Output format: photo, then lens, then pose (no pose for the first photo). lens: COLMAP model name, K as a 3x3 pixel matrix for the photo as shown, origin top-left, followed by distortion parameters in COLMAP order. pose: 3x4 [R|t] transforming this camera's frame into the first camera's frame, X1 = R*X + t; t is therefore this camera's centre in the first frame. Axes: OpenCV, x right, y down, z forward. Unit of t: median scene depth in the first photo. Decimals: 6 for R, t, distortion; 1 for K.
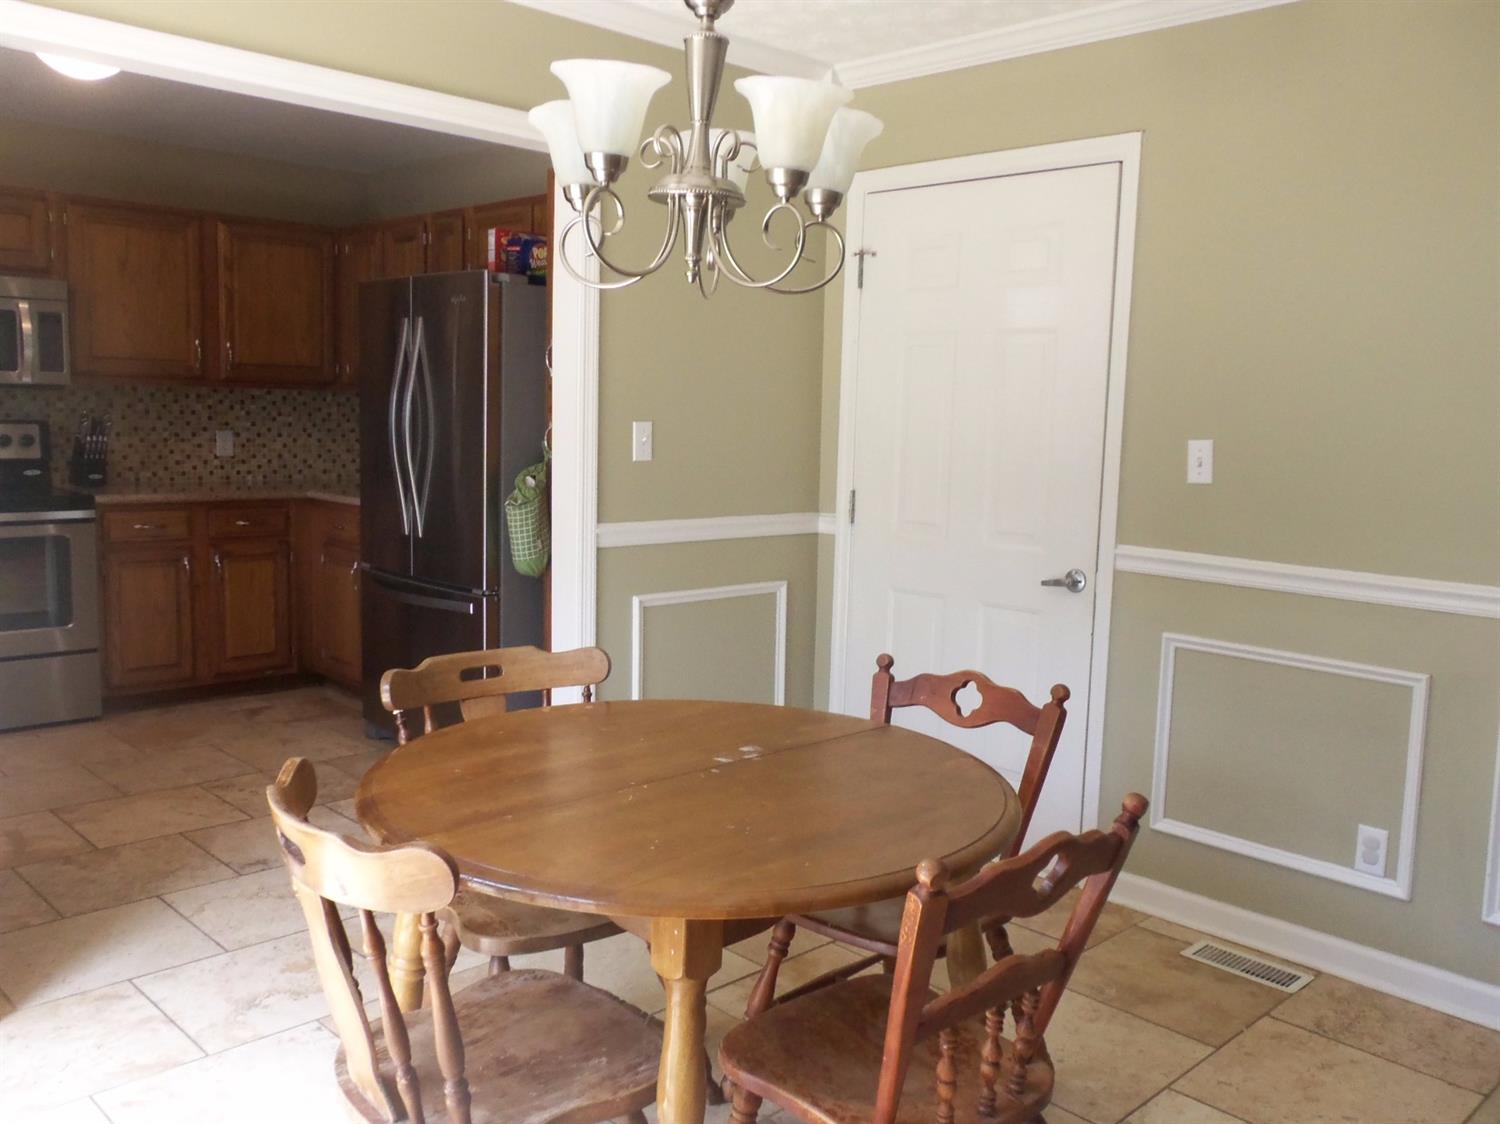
lens RADIAL K [[1274.5, 0, 750.0], [0, 1274.5, 562.0], [0, 0, 1]] dist [-0.012546, -0.002125]
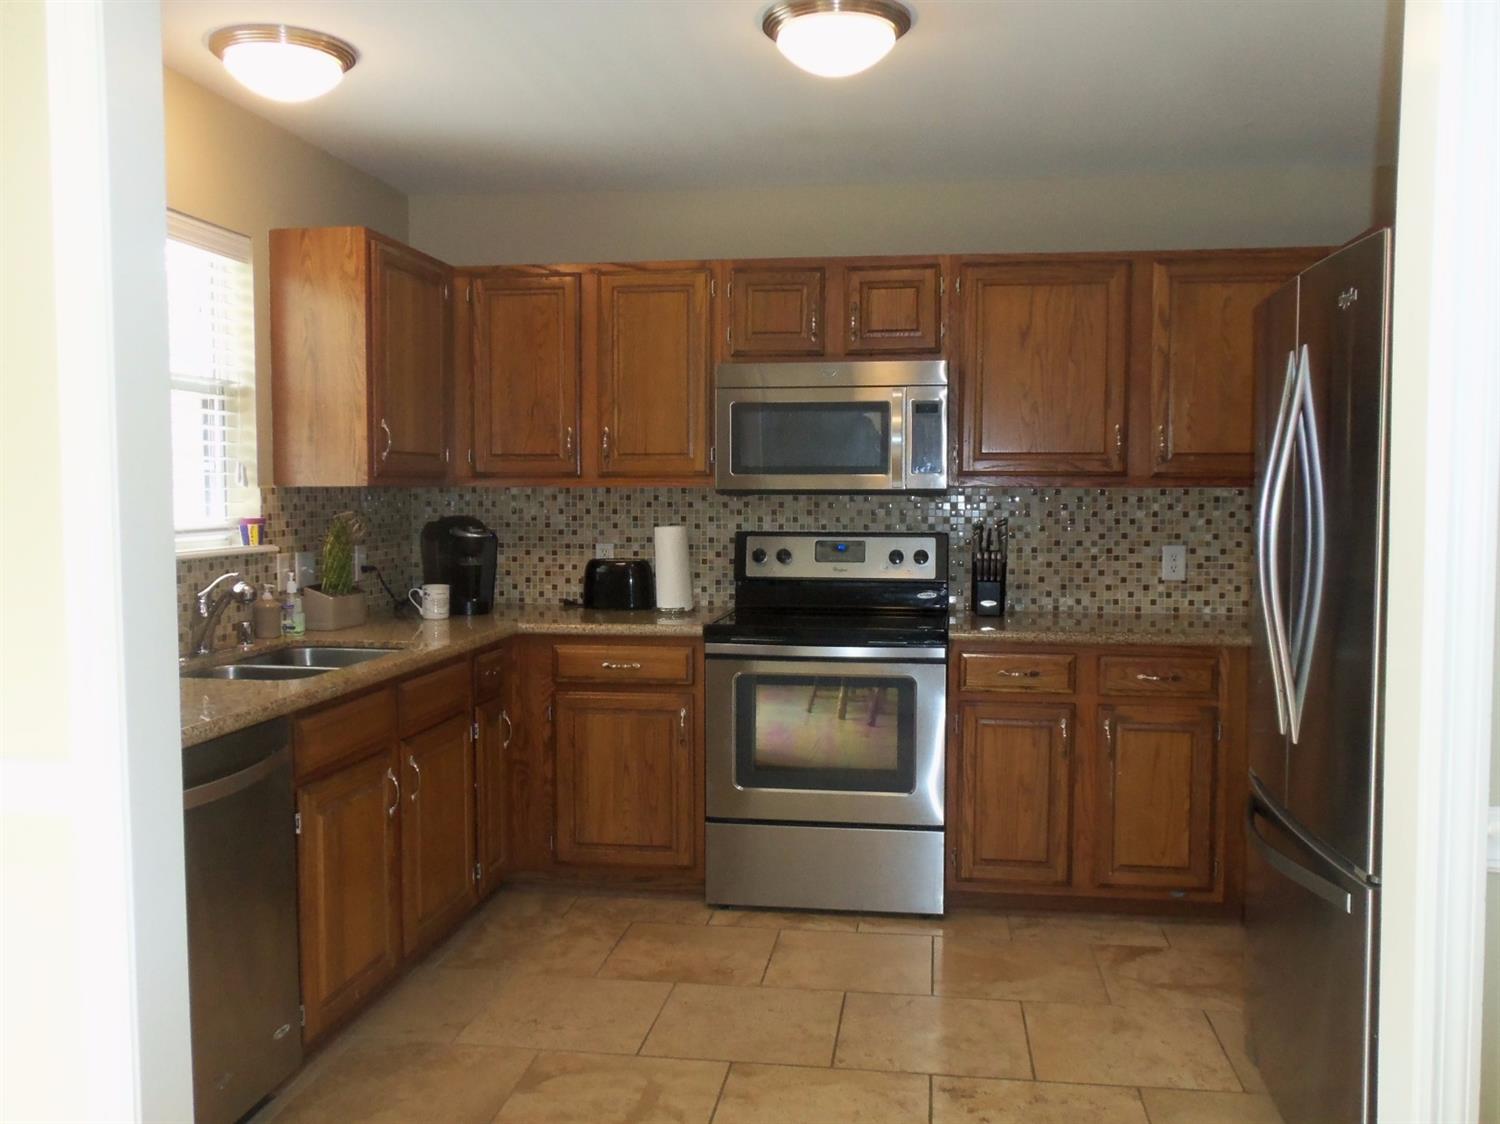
lens RADIAL K [[1274.5, 0, 750.0], [0, 1274.5, 562.0], [0, 0, 1]] dist [-0.012546, -0.002125]
pose [[0.604027, 0.014460, -0.796833, 0.028185], [-0.081092, 0.995761, -0.043400, -0.043120], [0.792828, 0.090832, 0.602639, 0.371174]]
